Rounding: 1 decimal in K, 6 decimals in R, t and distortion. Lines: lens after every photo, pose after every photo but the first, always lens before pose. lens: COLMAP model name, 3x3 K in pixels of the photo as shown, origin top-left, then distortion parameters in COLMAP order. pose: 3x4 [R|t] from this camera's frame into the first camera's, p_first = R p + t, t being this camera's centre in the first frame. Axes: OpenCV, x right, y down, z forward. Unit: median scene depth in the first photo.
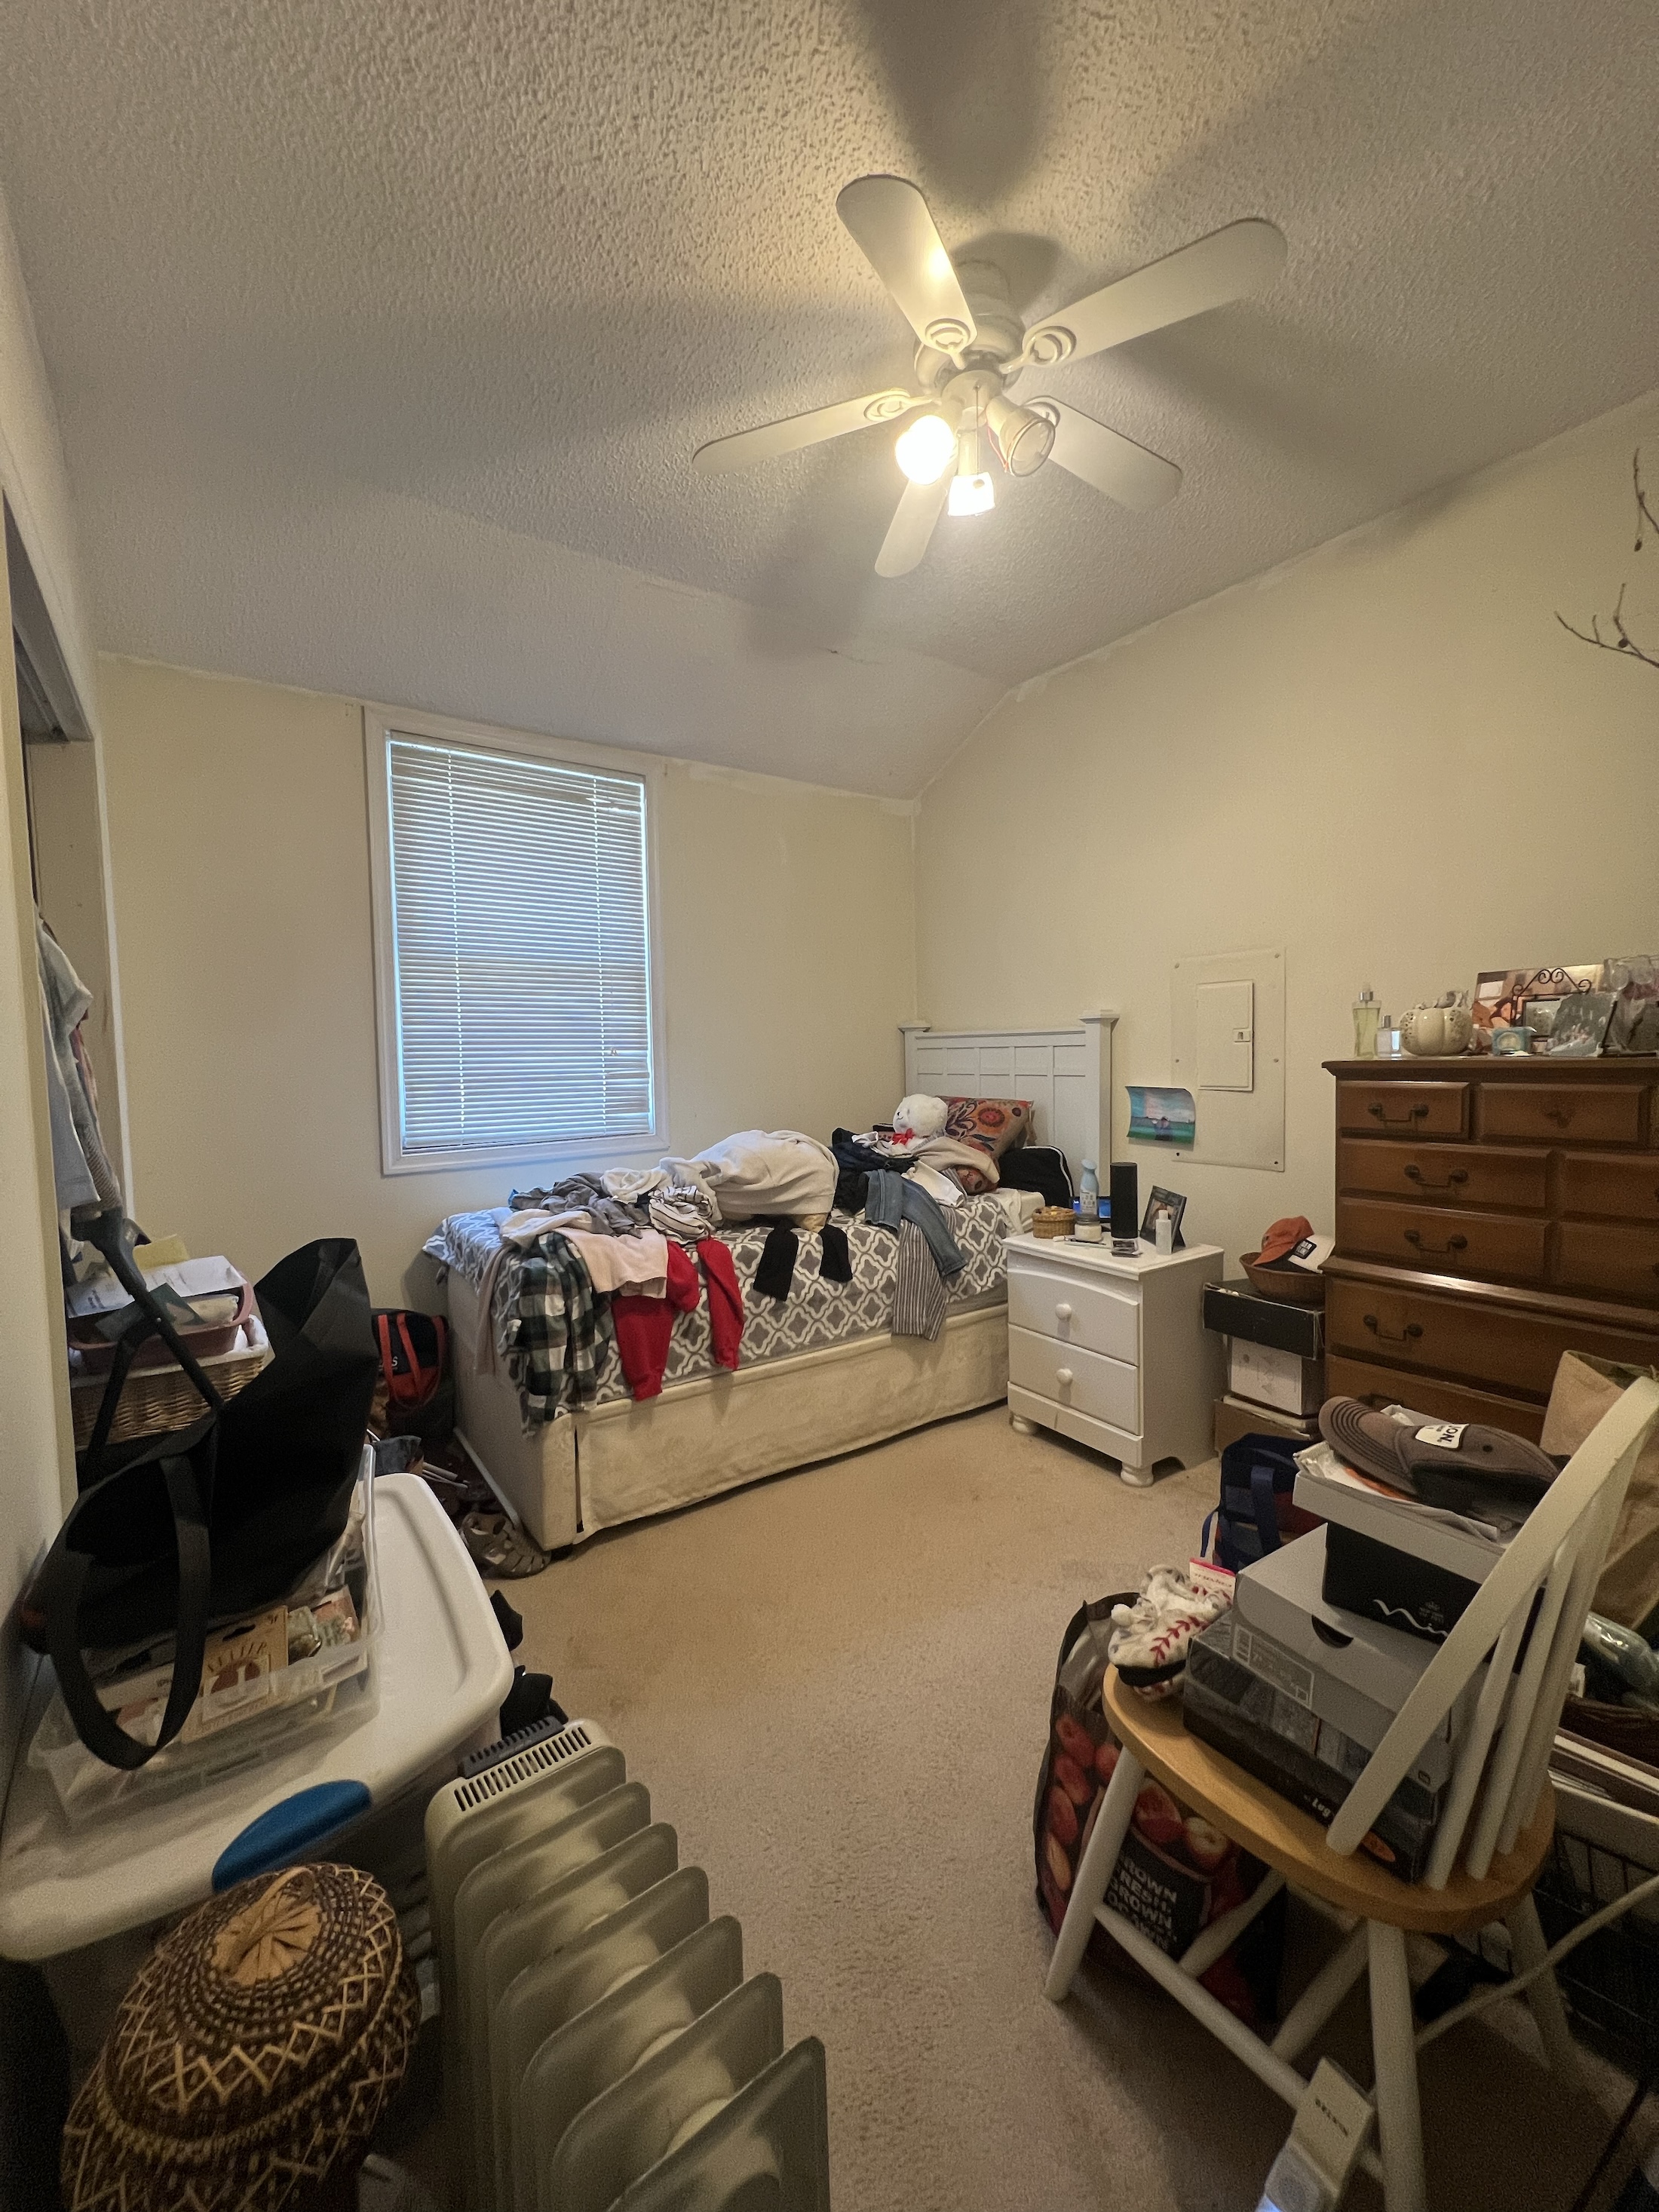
lens RADIAL K [[878.5, 0, 829.5], [0, 878.5, 1101.1], [0, 0, 1]] dist [-0.002061, -0.000695]
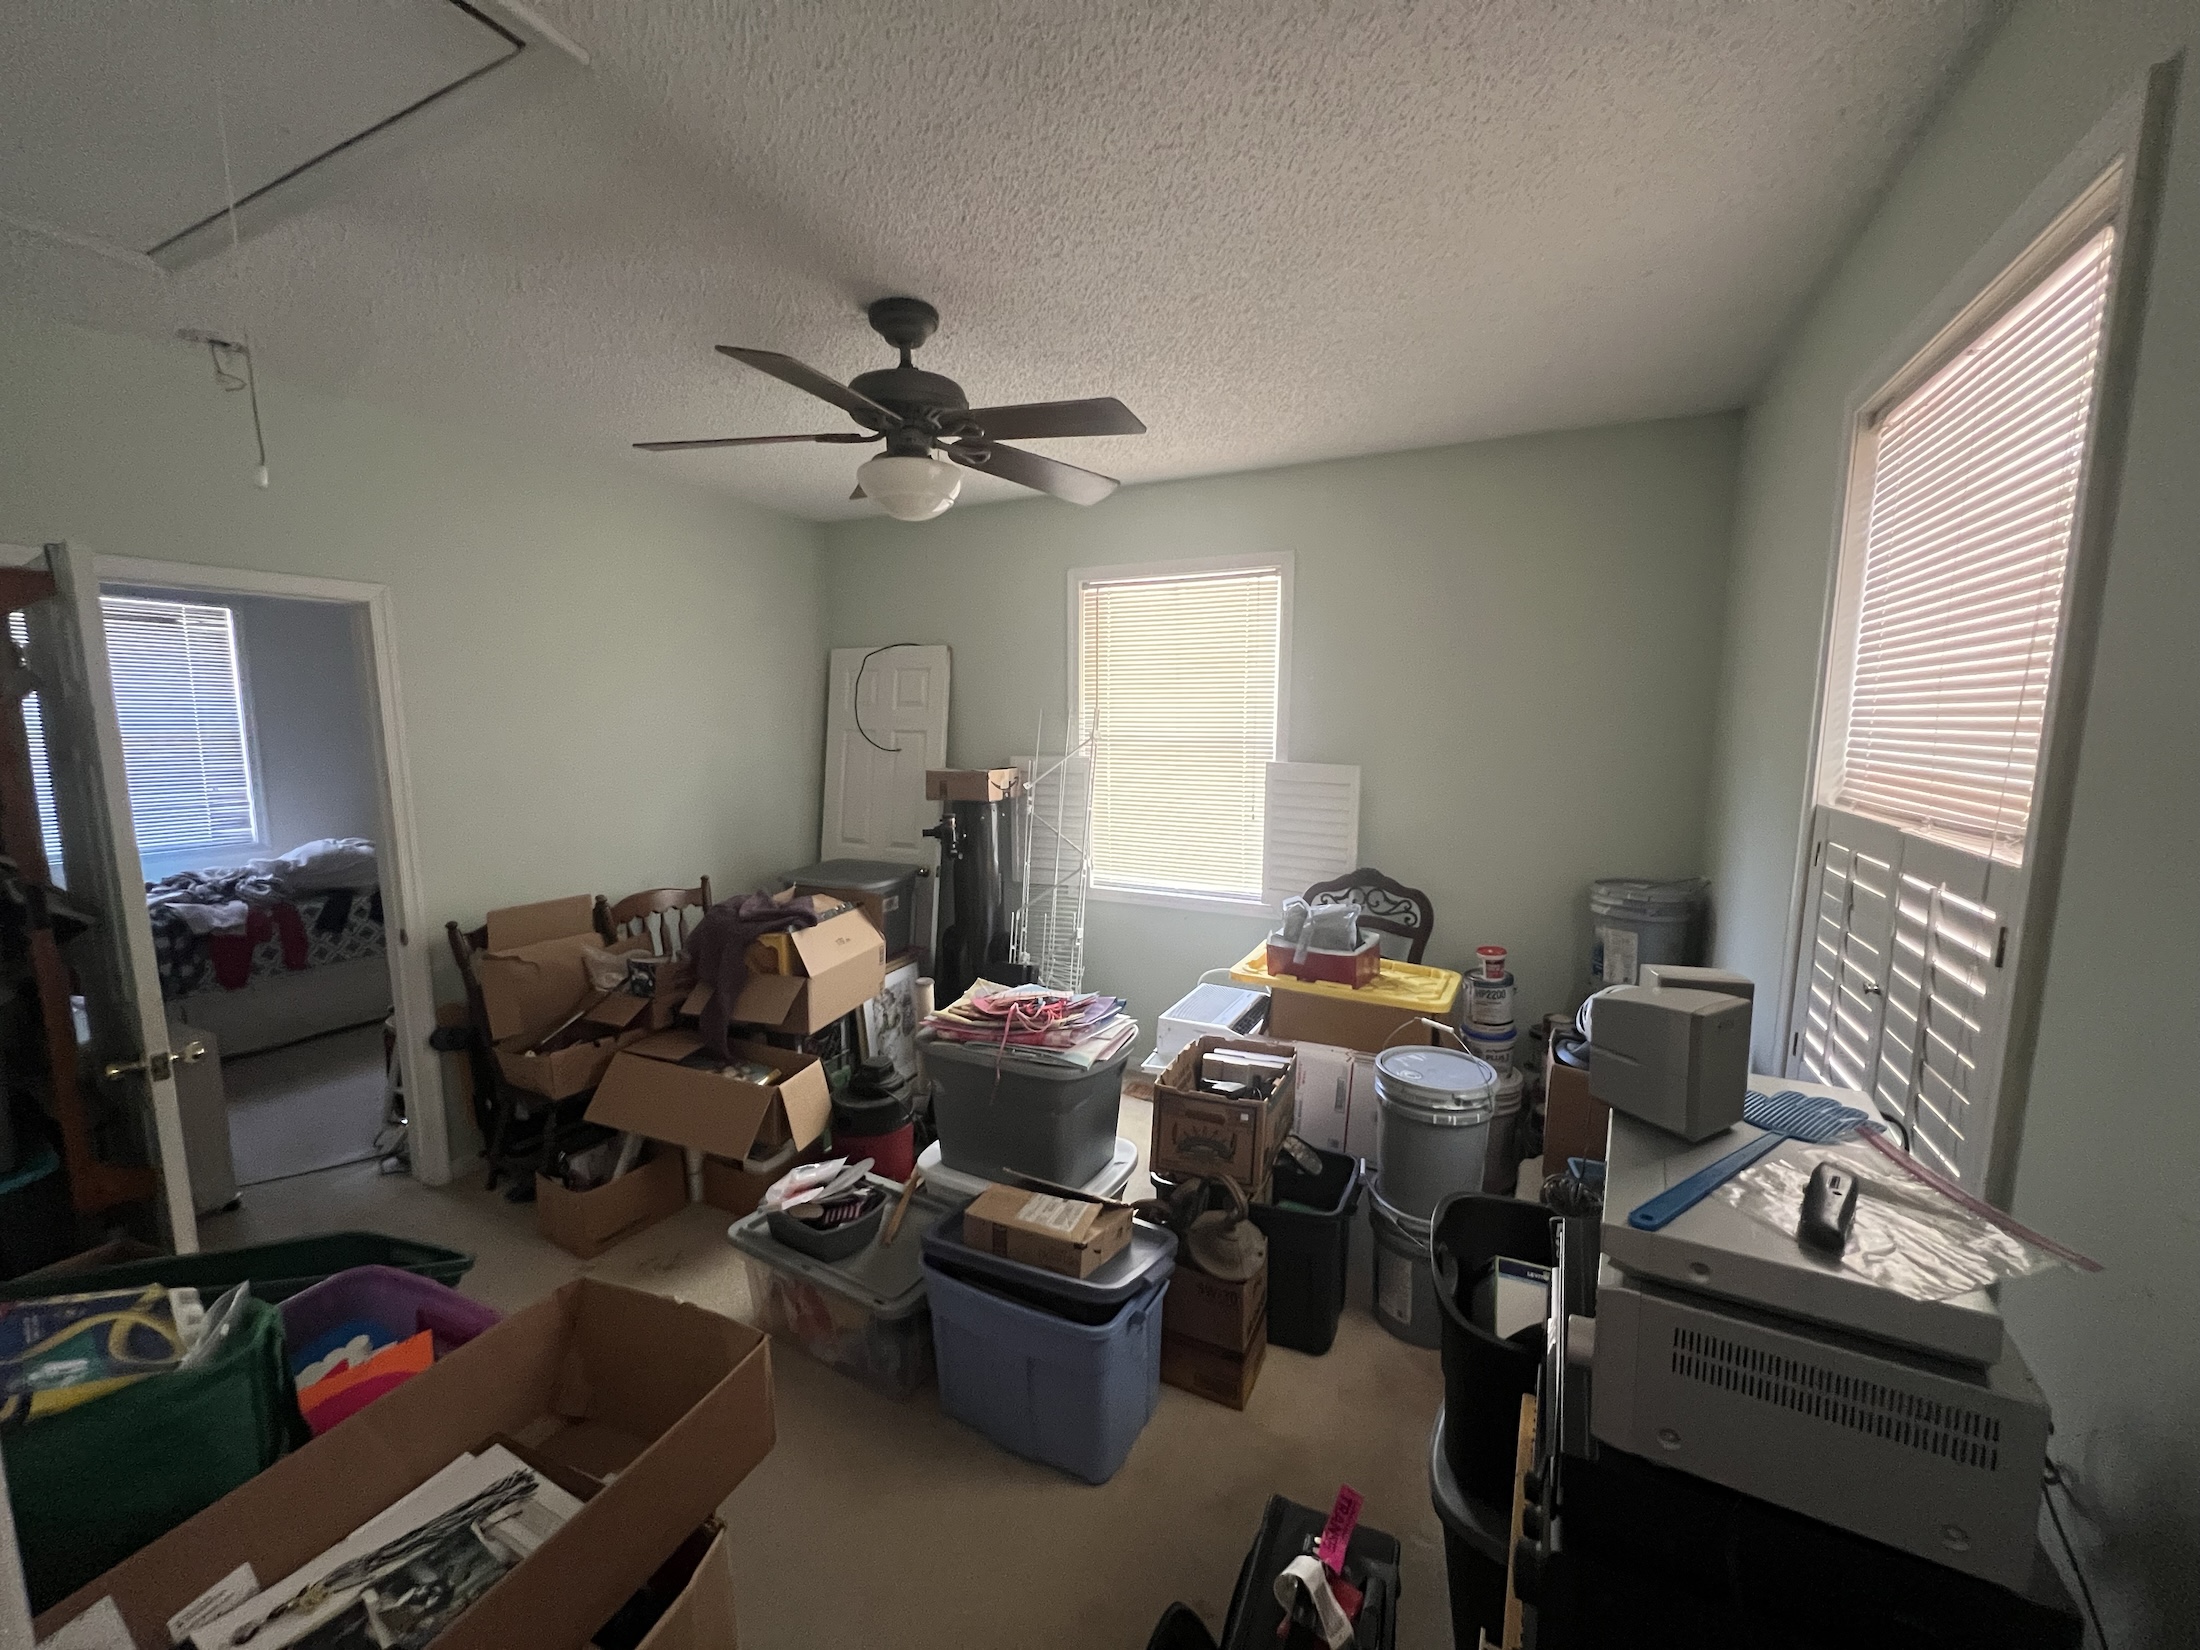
lens RADIAL K [[873.8, 0, 1107.2], [0, 873.8, 834.6], [0, 0, 1]] dist [-0.002061, -0.000695]
pose [[0.881801, -0.039327, 0.469980, 0.516861], [0.005662, 0.997328, 0.072830, -0.102900], [-0.471588, -0.061561, 0.879667, -1.350740]]
